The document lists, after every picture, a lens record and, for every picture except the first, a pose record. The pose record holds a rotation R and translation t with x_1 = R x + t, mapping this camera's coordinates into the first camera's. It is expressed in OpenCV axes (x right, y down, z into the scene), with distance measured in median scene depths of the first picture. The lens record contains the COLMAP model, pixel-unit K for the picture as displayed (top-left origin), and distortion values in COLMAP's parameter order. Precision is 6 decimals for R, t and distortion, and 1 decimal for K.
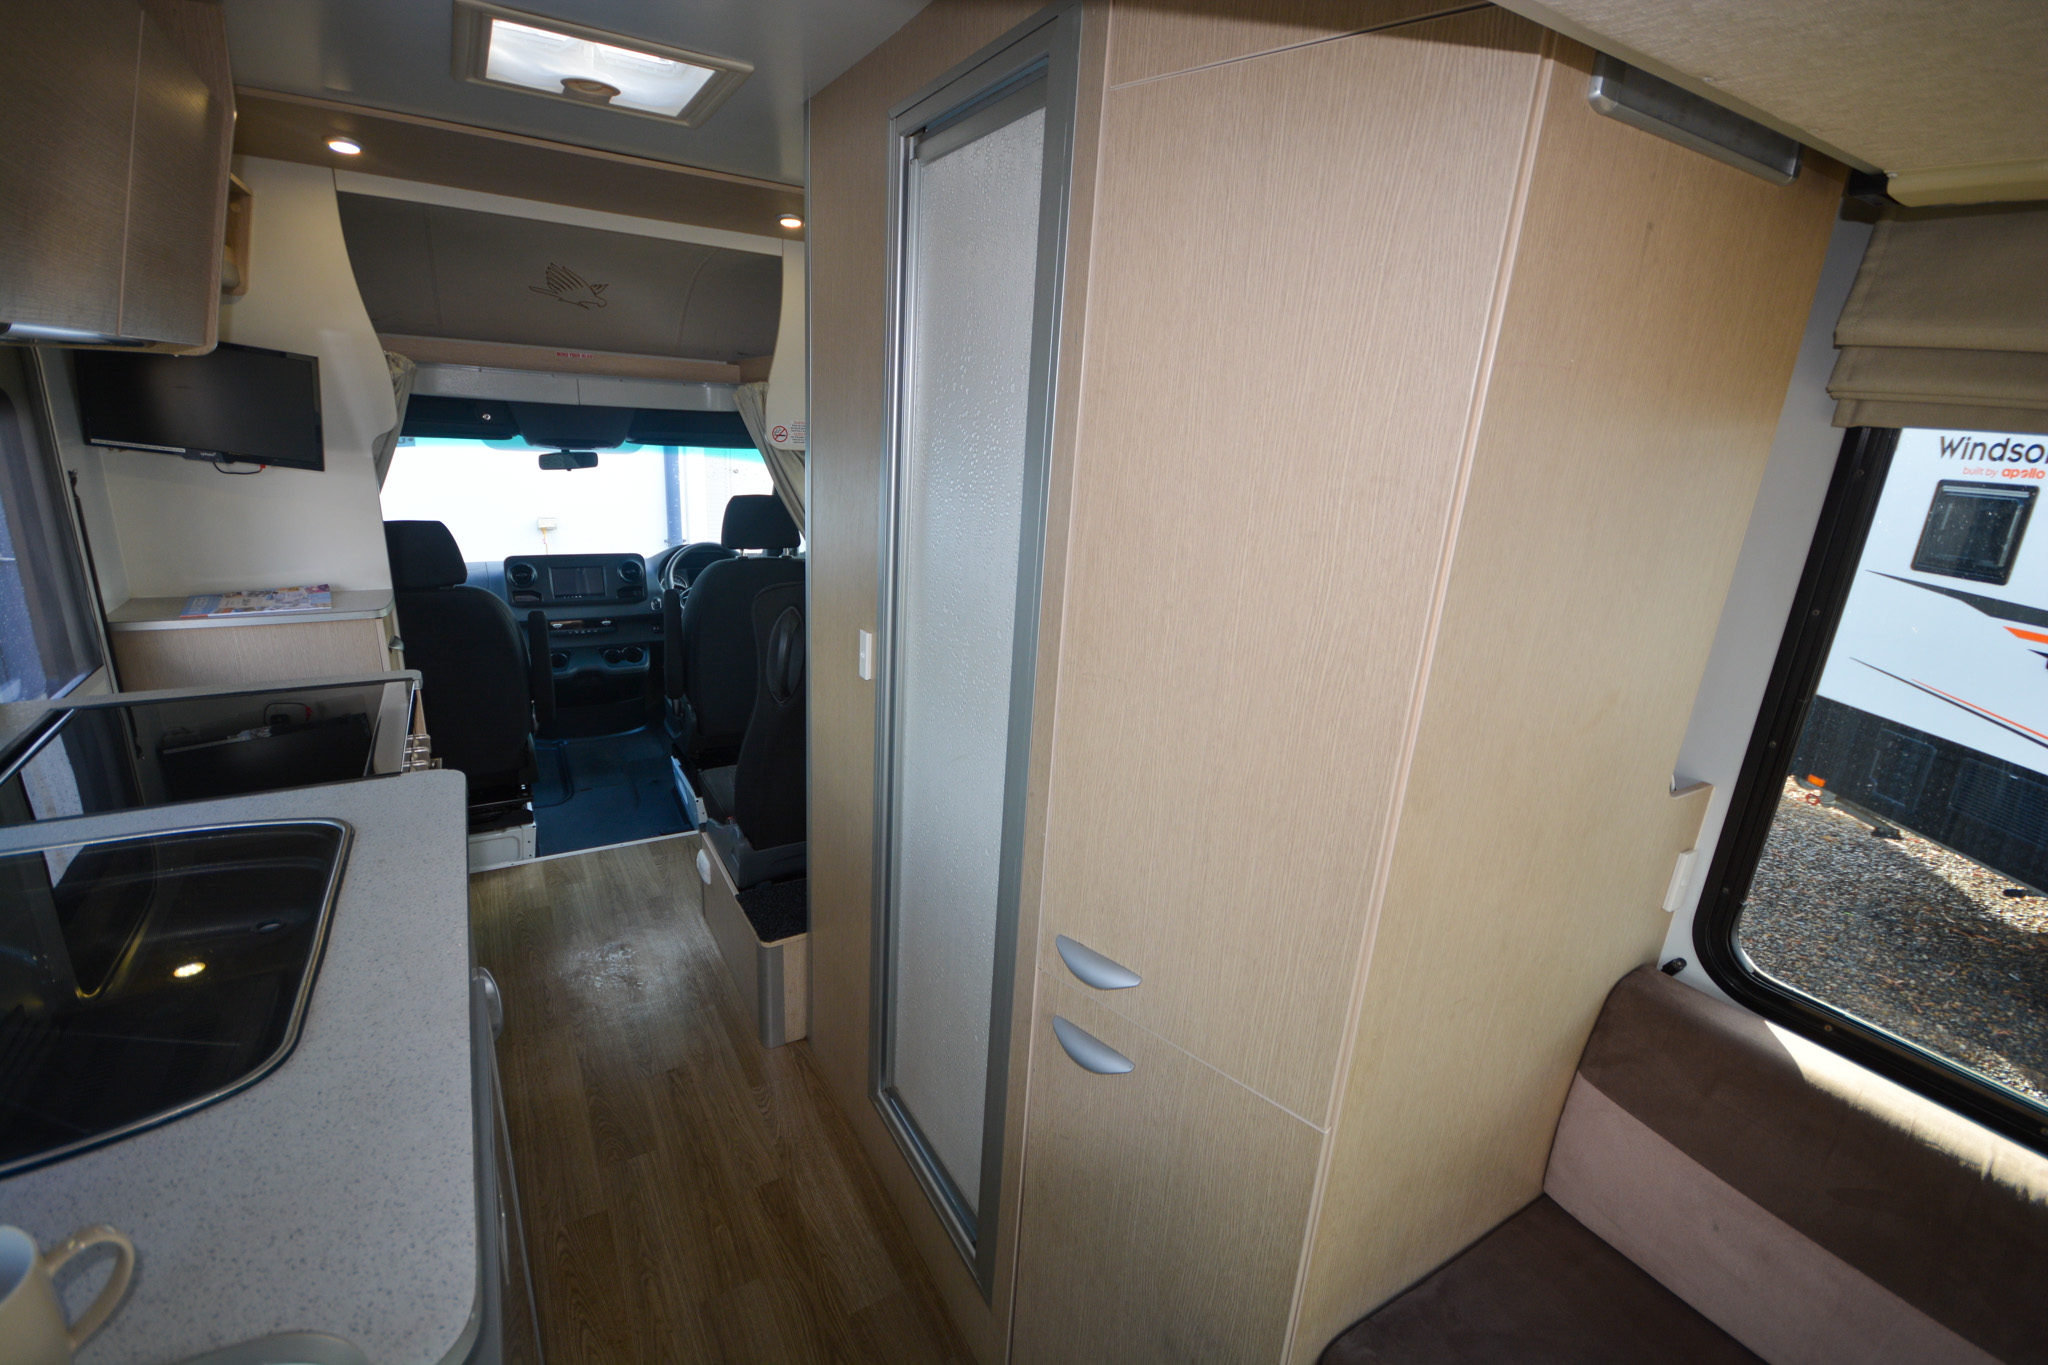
lens RADIAL K [[898.2, 0, 1020.3], [0, 898.2, 685.9], [0, 0, 1]] dist [0.000175, -0.000568]
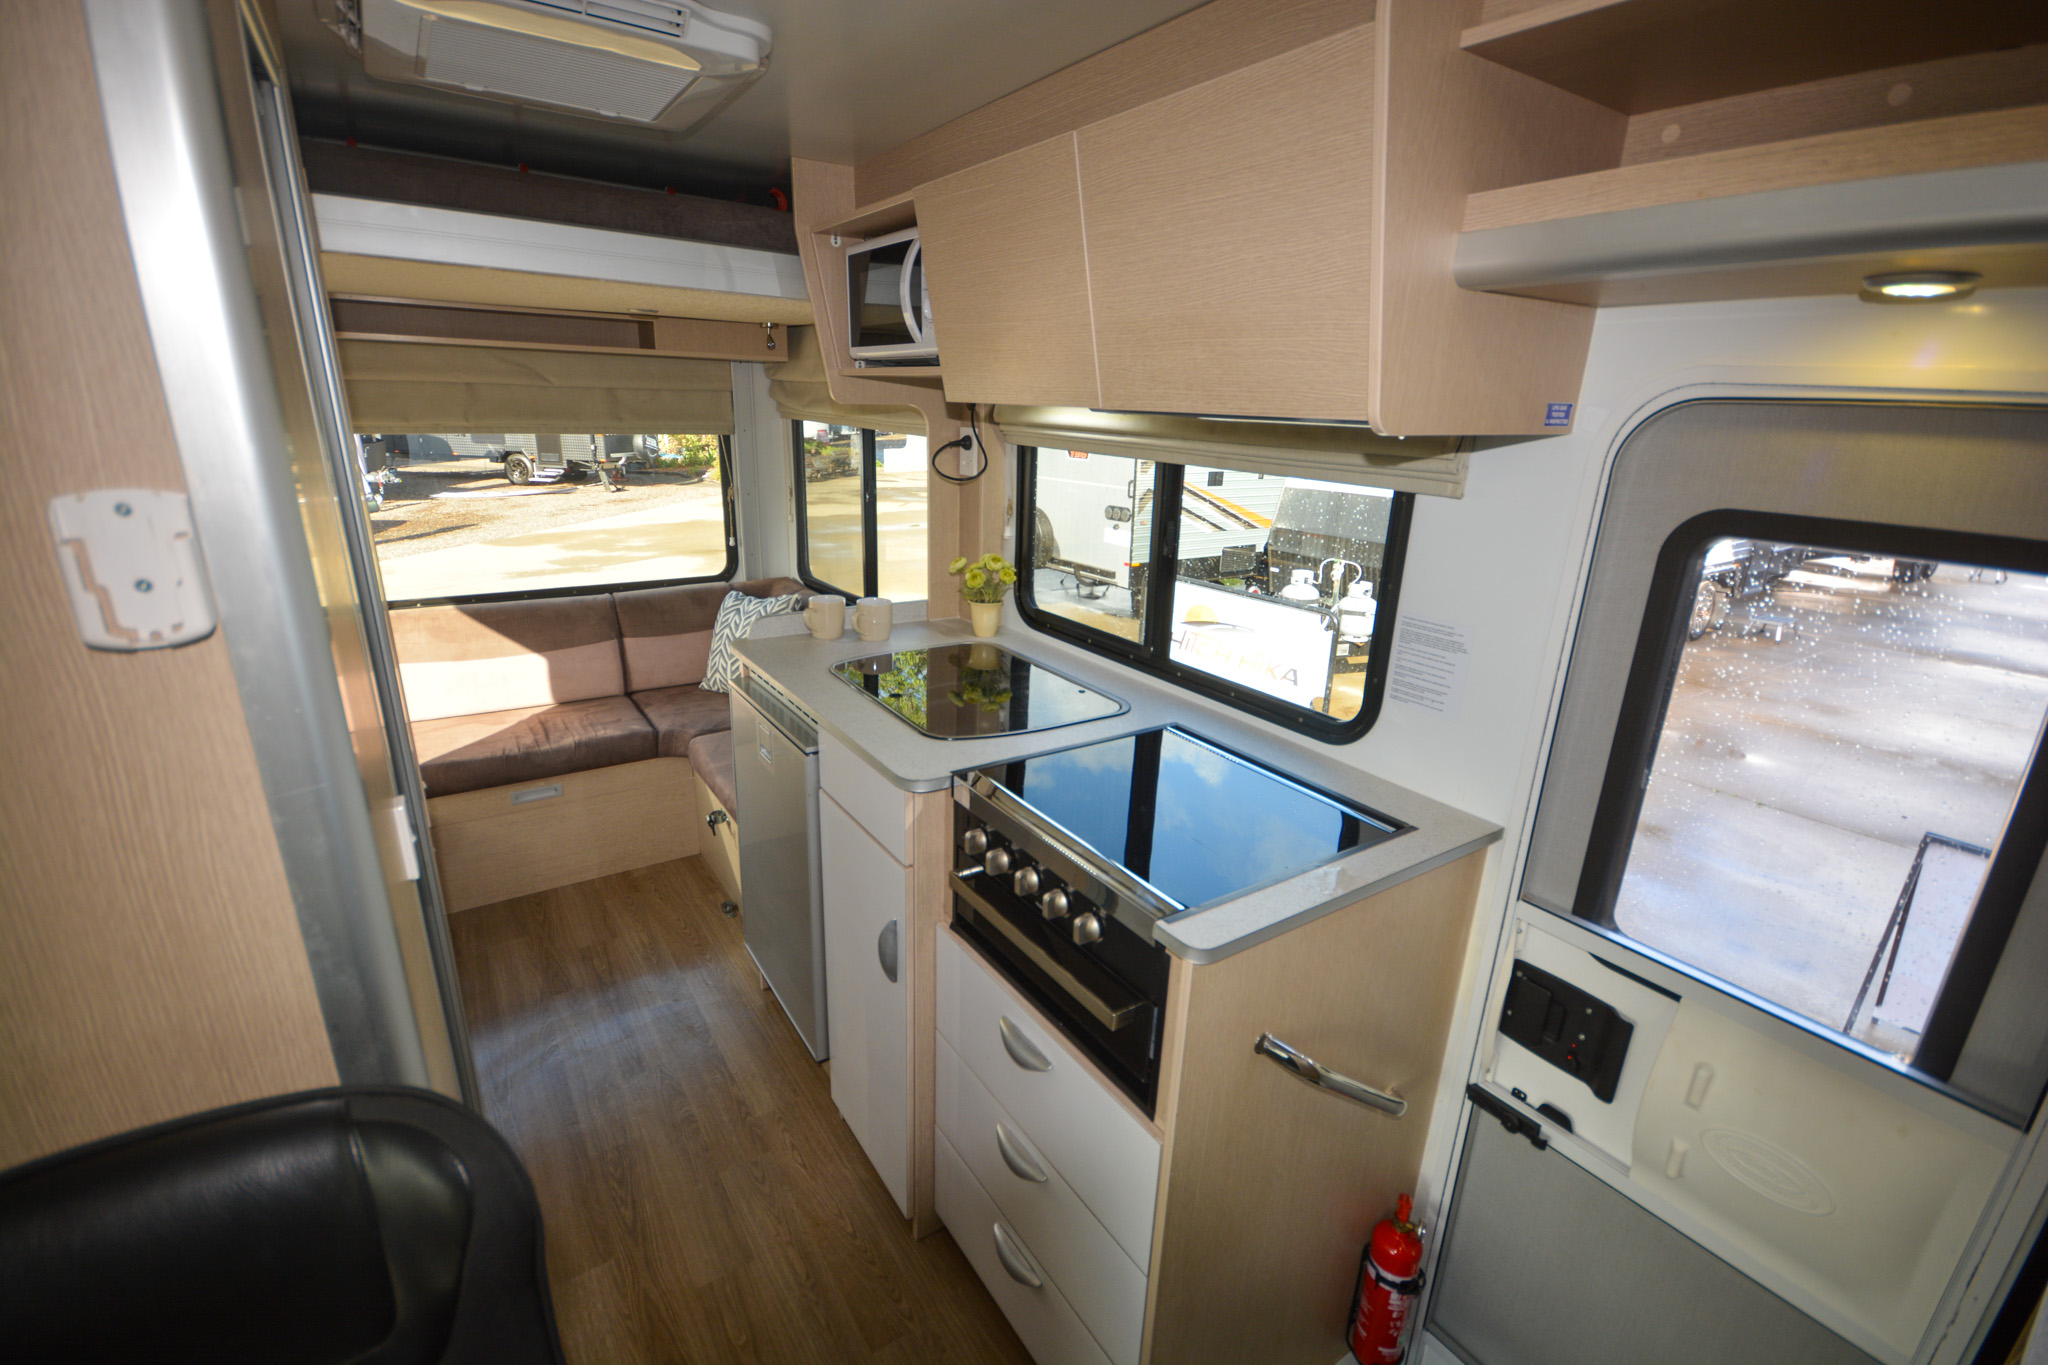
lens RADIAL K [[898.2, 0, 1020.3], [0, 898.2, 685.9], [0, 0, 1]] dist [0.000175, -0.000568]
pose [[-0.994567, -0.071938, -0.075236, -0.356887], [-0.102016, 0.817332, 0.567064, -0.338506], [0.020699, 0.571658, -0.820231, 0.981573]]
